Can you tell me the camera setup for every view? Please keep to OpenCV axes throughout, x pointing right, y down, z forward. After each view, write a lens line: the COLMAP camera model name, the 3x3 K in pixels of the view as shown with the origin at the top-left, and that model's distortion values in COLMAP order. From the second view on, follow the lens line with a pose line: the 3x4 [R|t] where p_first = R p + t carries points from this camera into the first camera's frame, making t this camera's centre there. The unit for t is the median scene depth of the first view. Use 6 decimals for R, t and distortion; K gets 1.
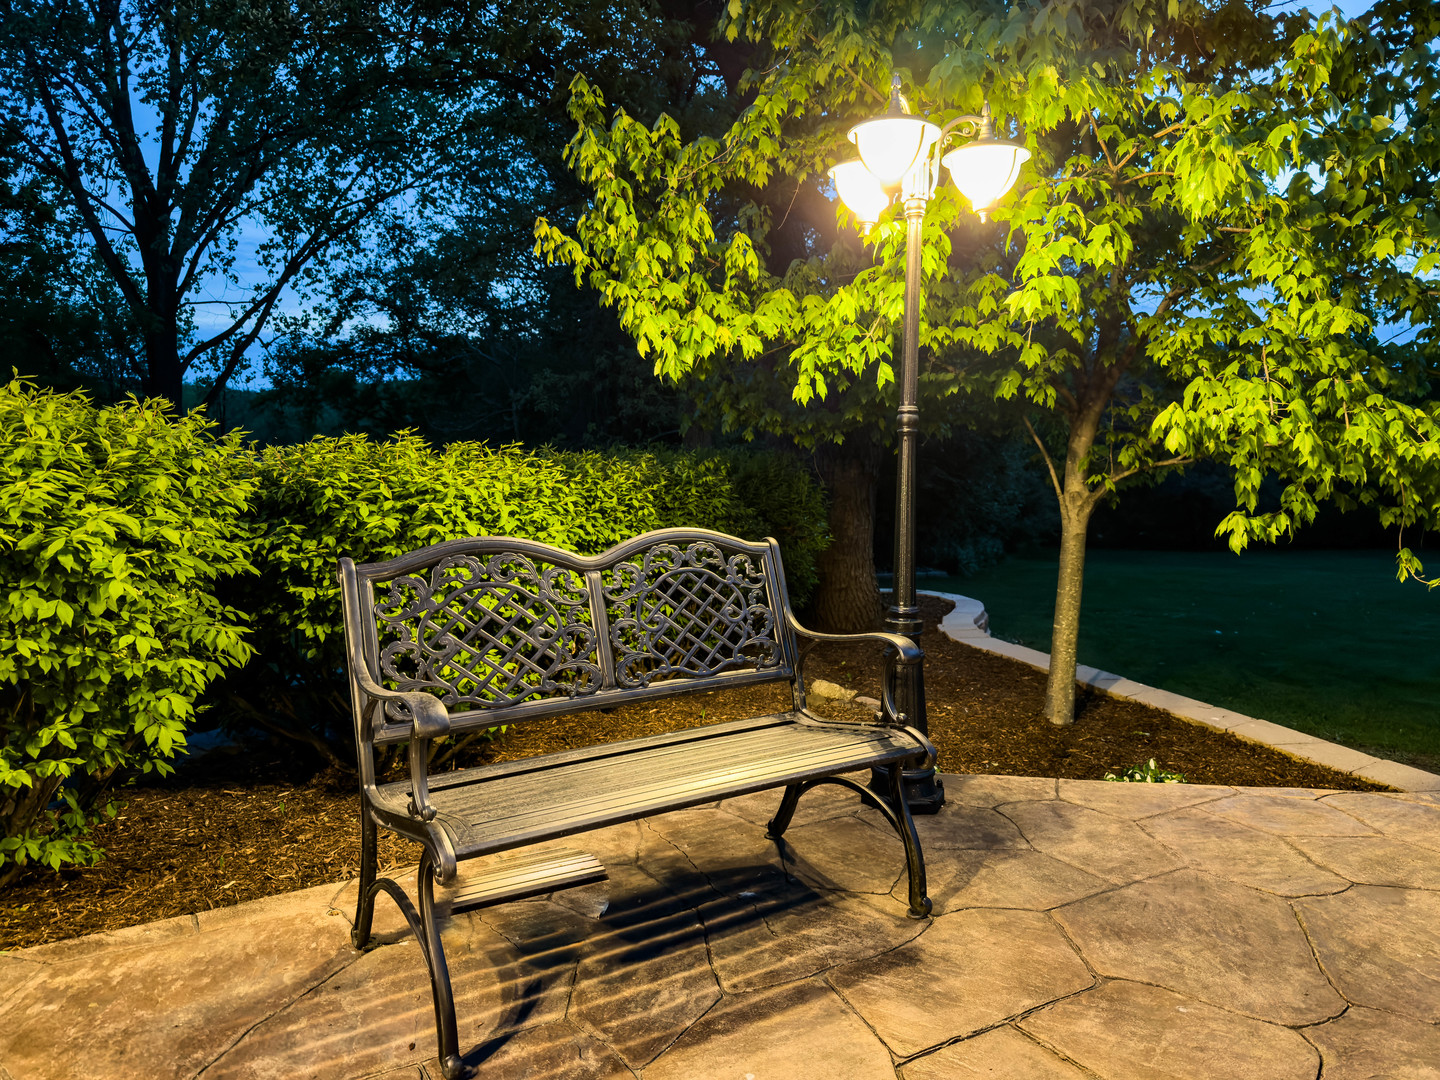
lens RADIAL K [[1022.3, 0, 722.4], [0, 1022.3, 540.4], [0, 0, 1]] dist [0.027070, -0.011339]
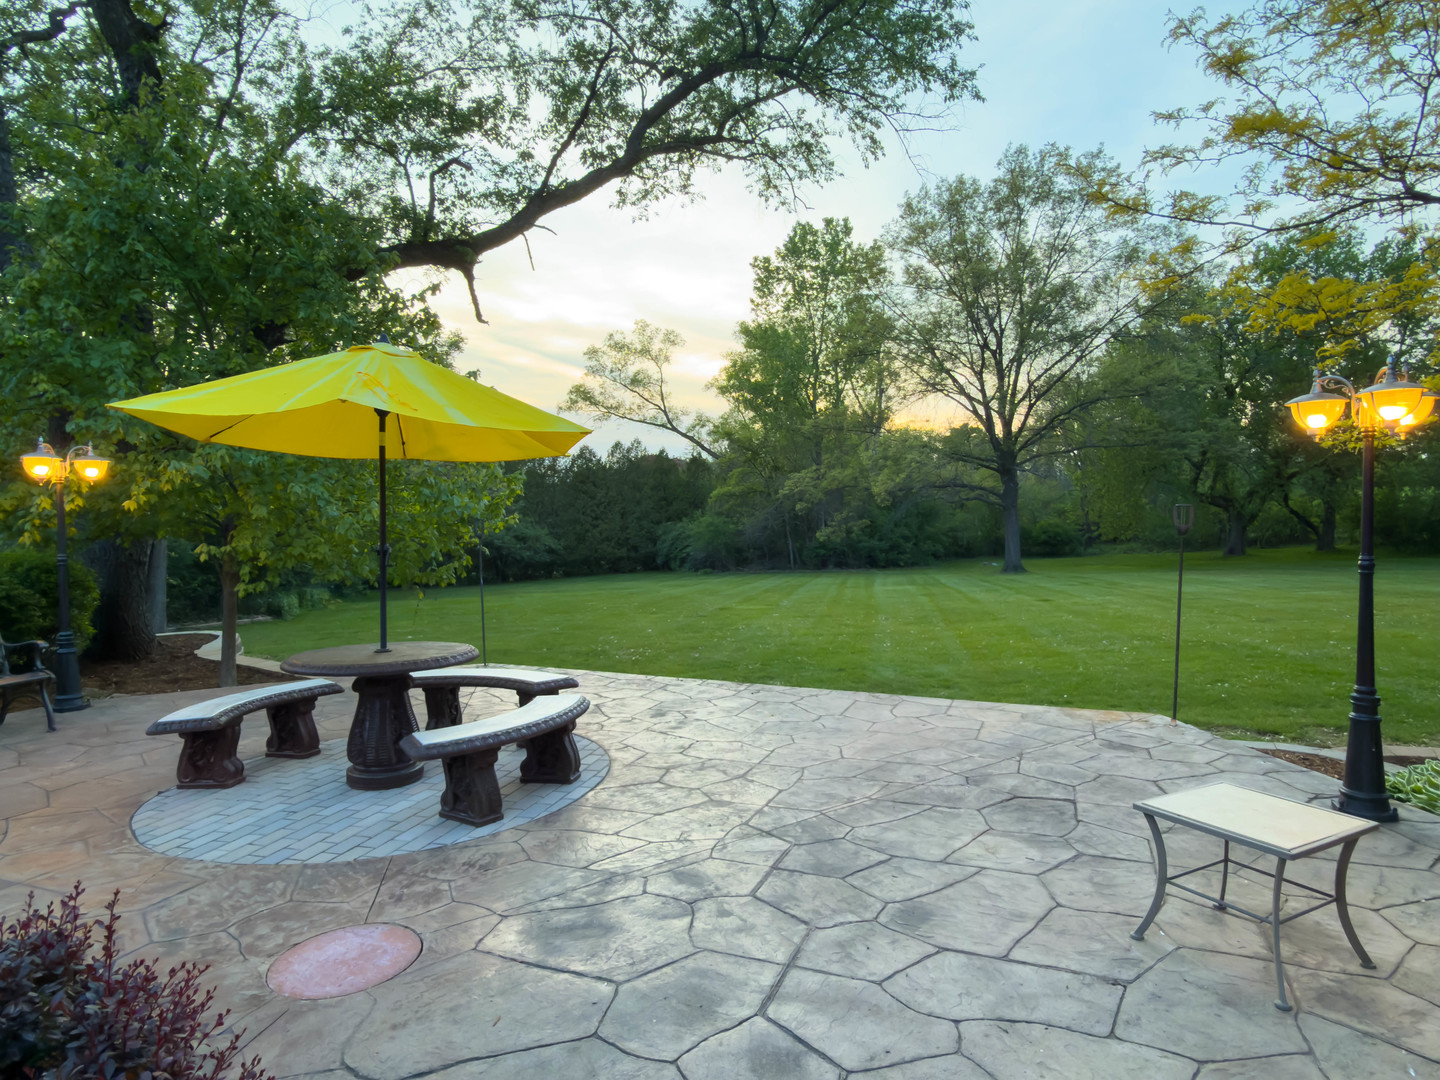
lens RADIAL K [[849.2, 0, 717.6], [0, 849.2, 548.5], [0, 0, 1]] dist [-0.008470, -0.003382]
pose [[0.790064, -0.034351, 0.612062, 0.147479], [0.054767, 0.998392, -0.014661, -0.016138], [-0.610574, 0.045104, 0.790674, -1.395019]]
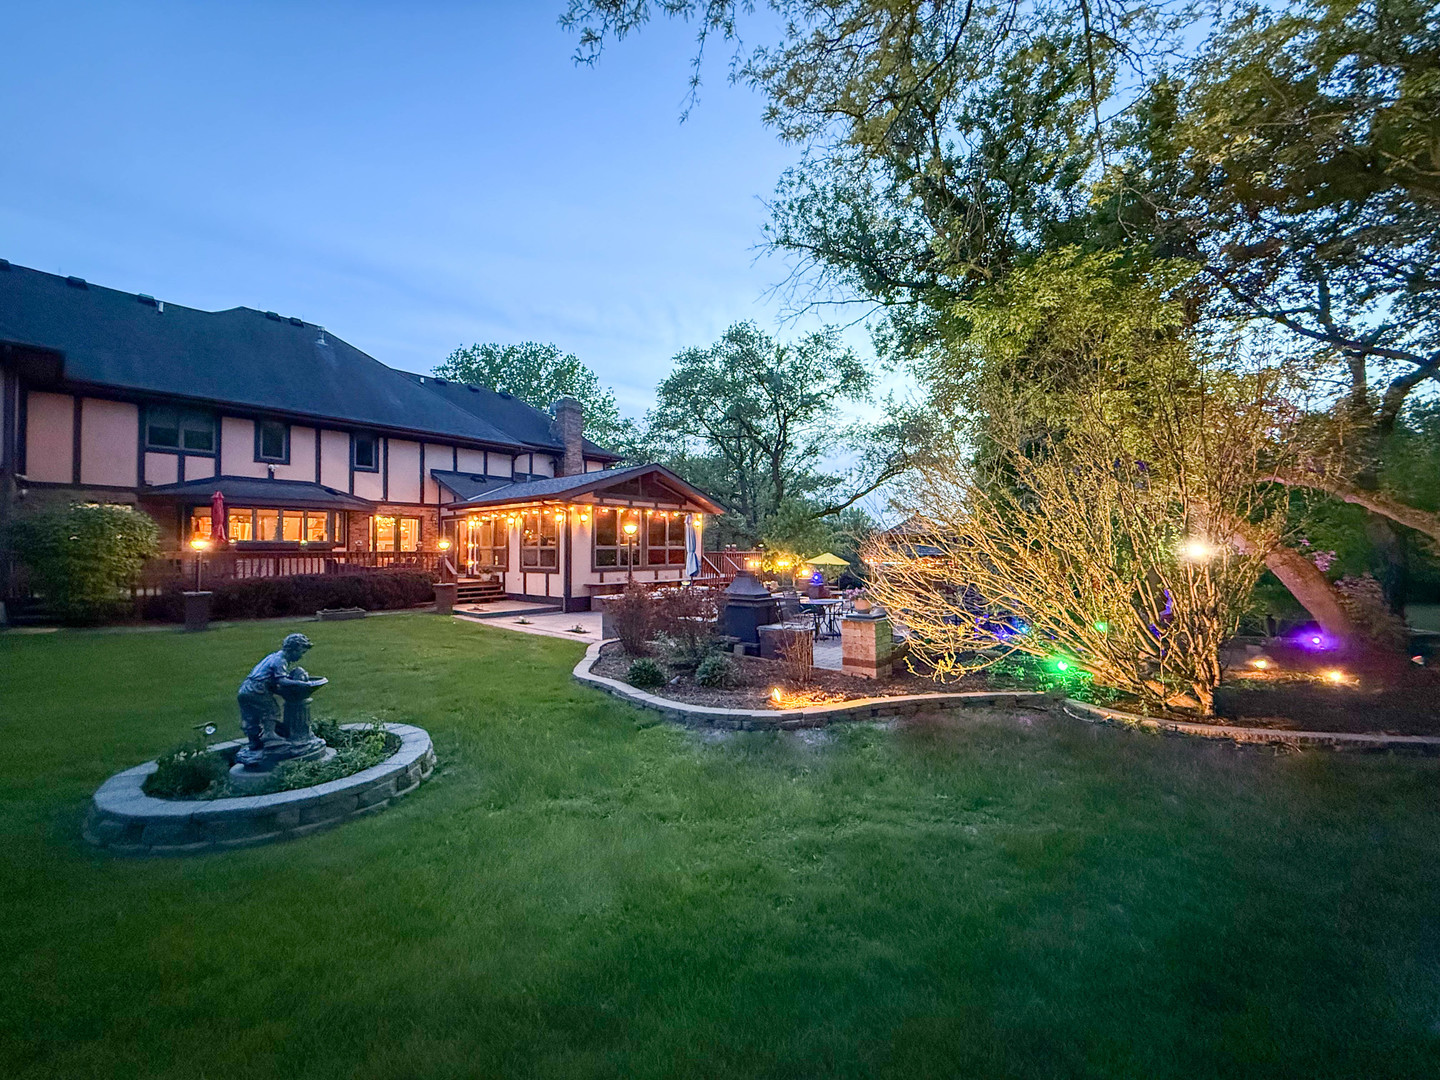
lens RADIAL K [[568.9, 0, 717.4], [0, 568.9, 542.7], [0, 0, 1]] dist [-0.001215, 0.000172]
pose [[0.985871, 0.009115, 0.167256, -2.245151], [0.007632, 0.995038, -0.099207, 0.253809], [-0.167331, 0.099082, 0.980909, -7.432661]]
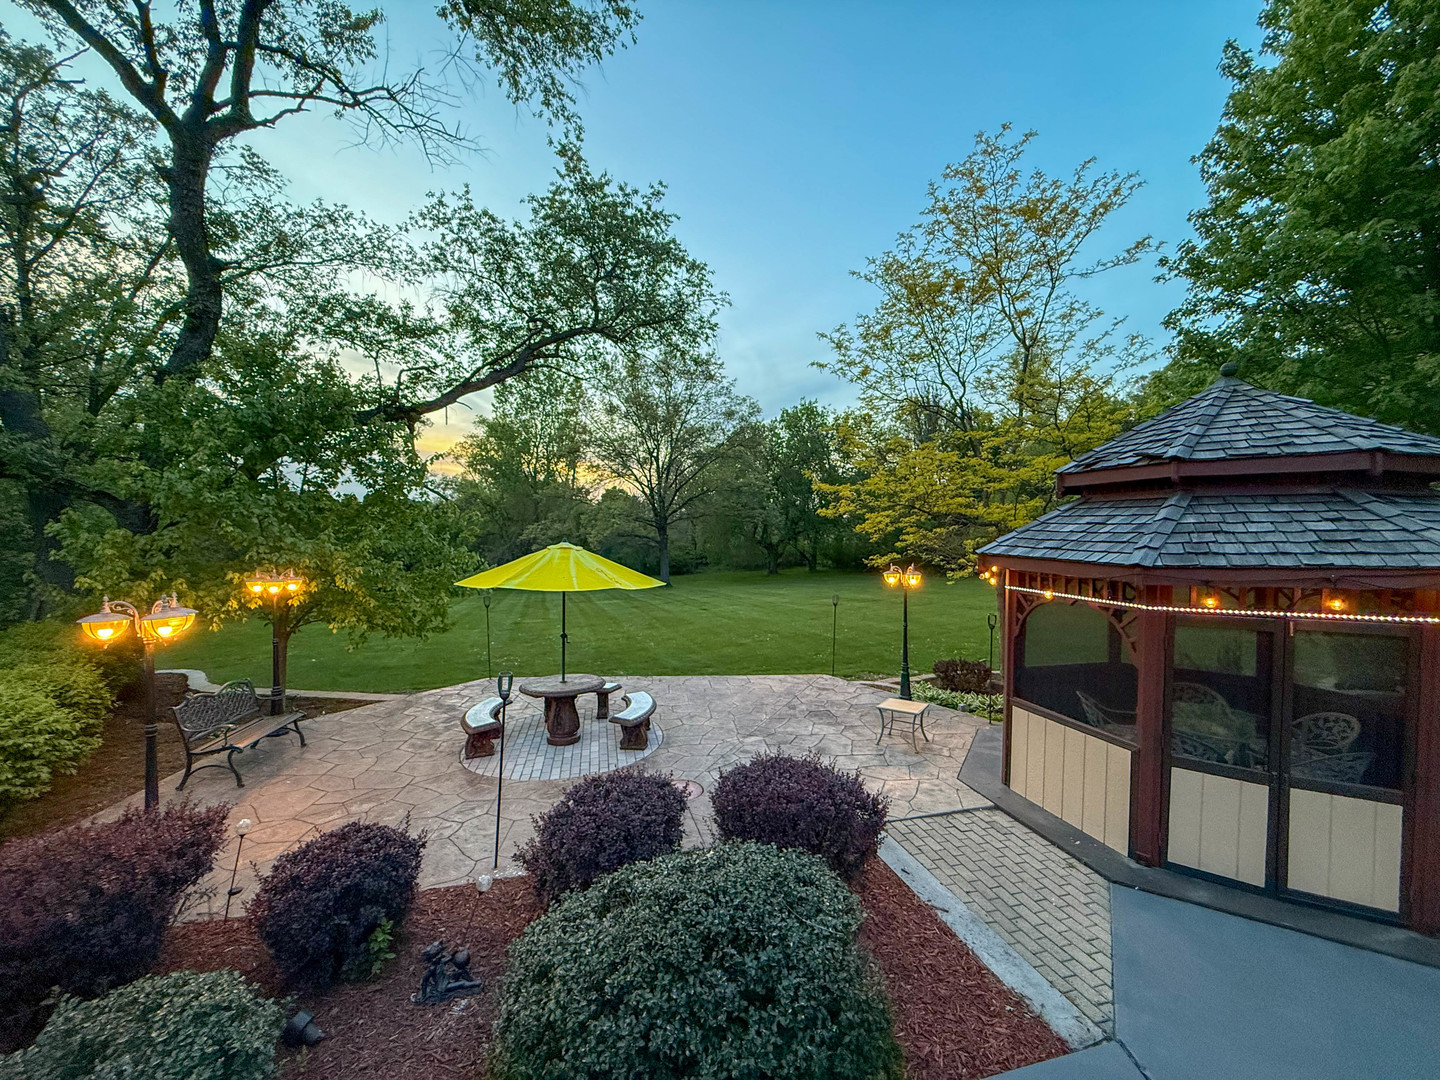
lens RADIAL K [[568.9, 0, 711.1], [0, 568.9, 544.8], [0, 0, 1]] dist [-0.001215, 0.000172]
pose [[0.429155, -0.007034, 0.903203, -0.944071], [0.058565, 0.998082, -0.020054, -0.286843], [-0.901330, 0.061503, 0.428744, -1.356468]]
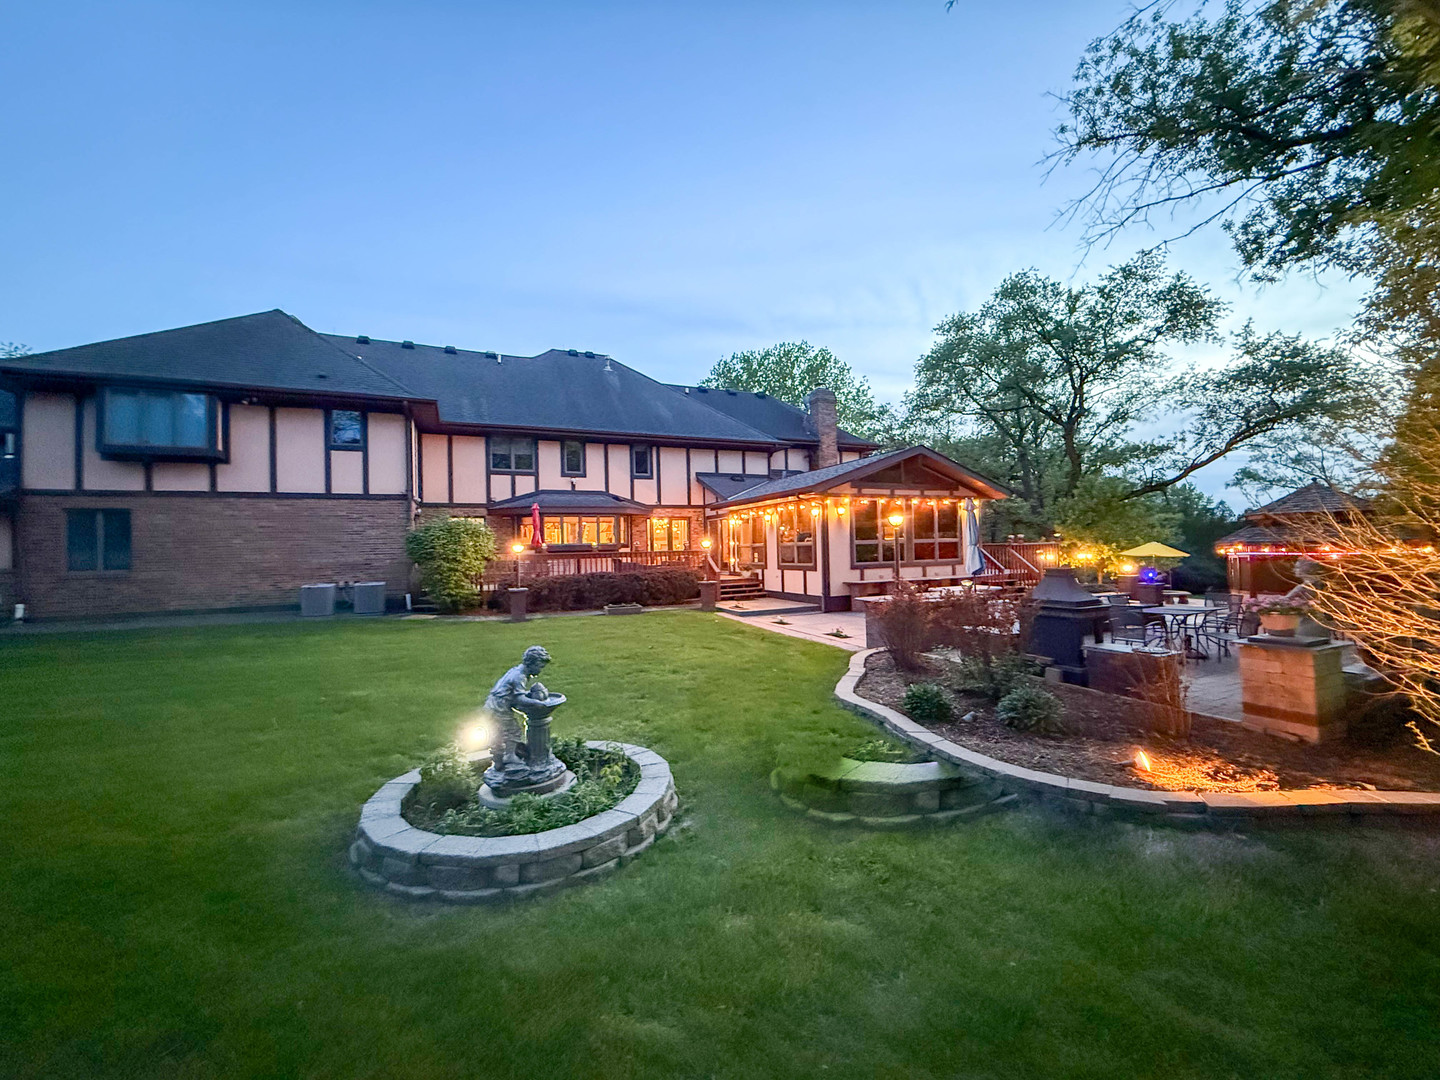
lens RADIAL K [[568.9, 0, 719.5], [0, 568.9, 539.5], [0, 0, 1]] dist [-0.001215, 0.000172]
pose [[0.962857, -0.018595, -0.269369, -2.273508], [-0.007447, 0.995418, -0.095332, 0.219764], [0.269908, 0.093797, 0.958307, -7.100009]]
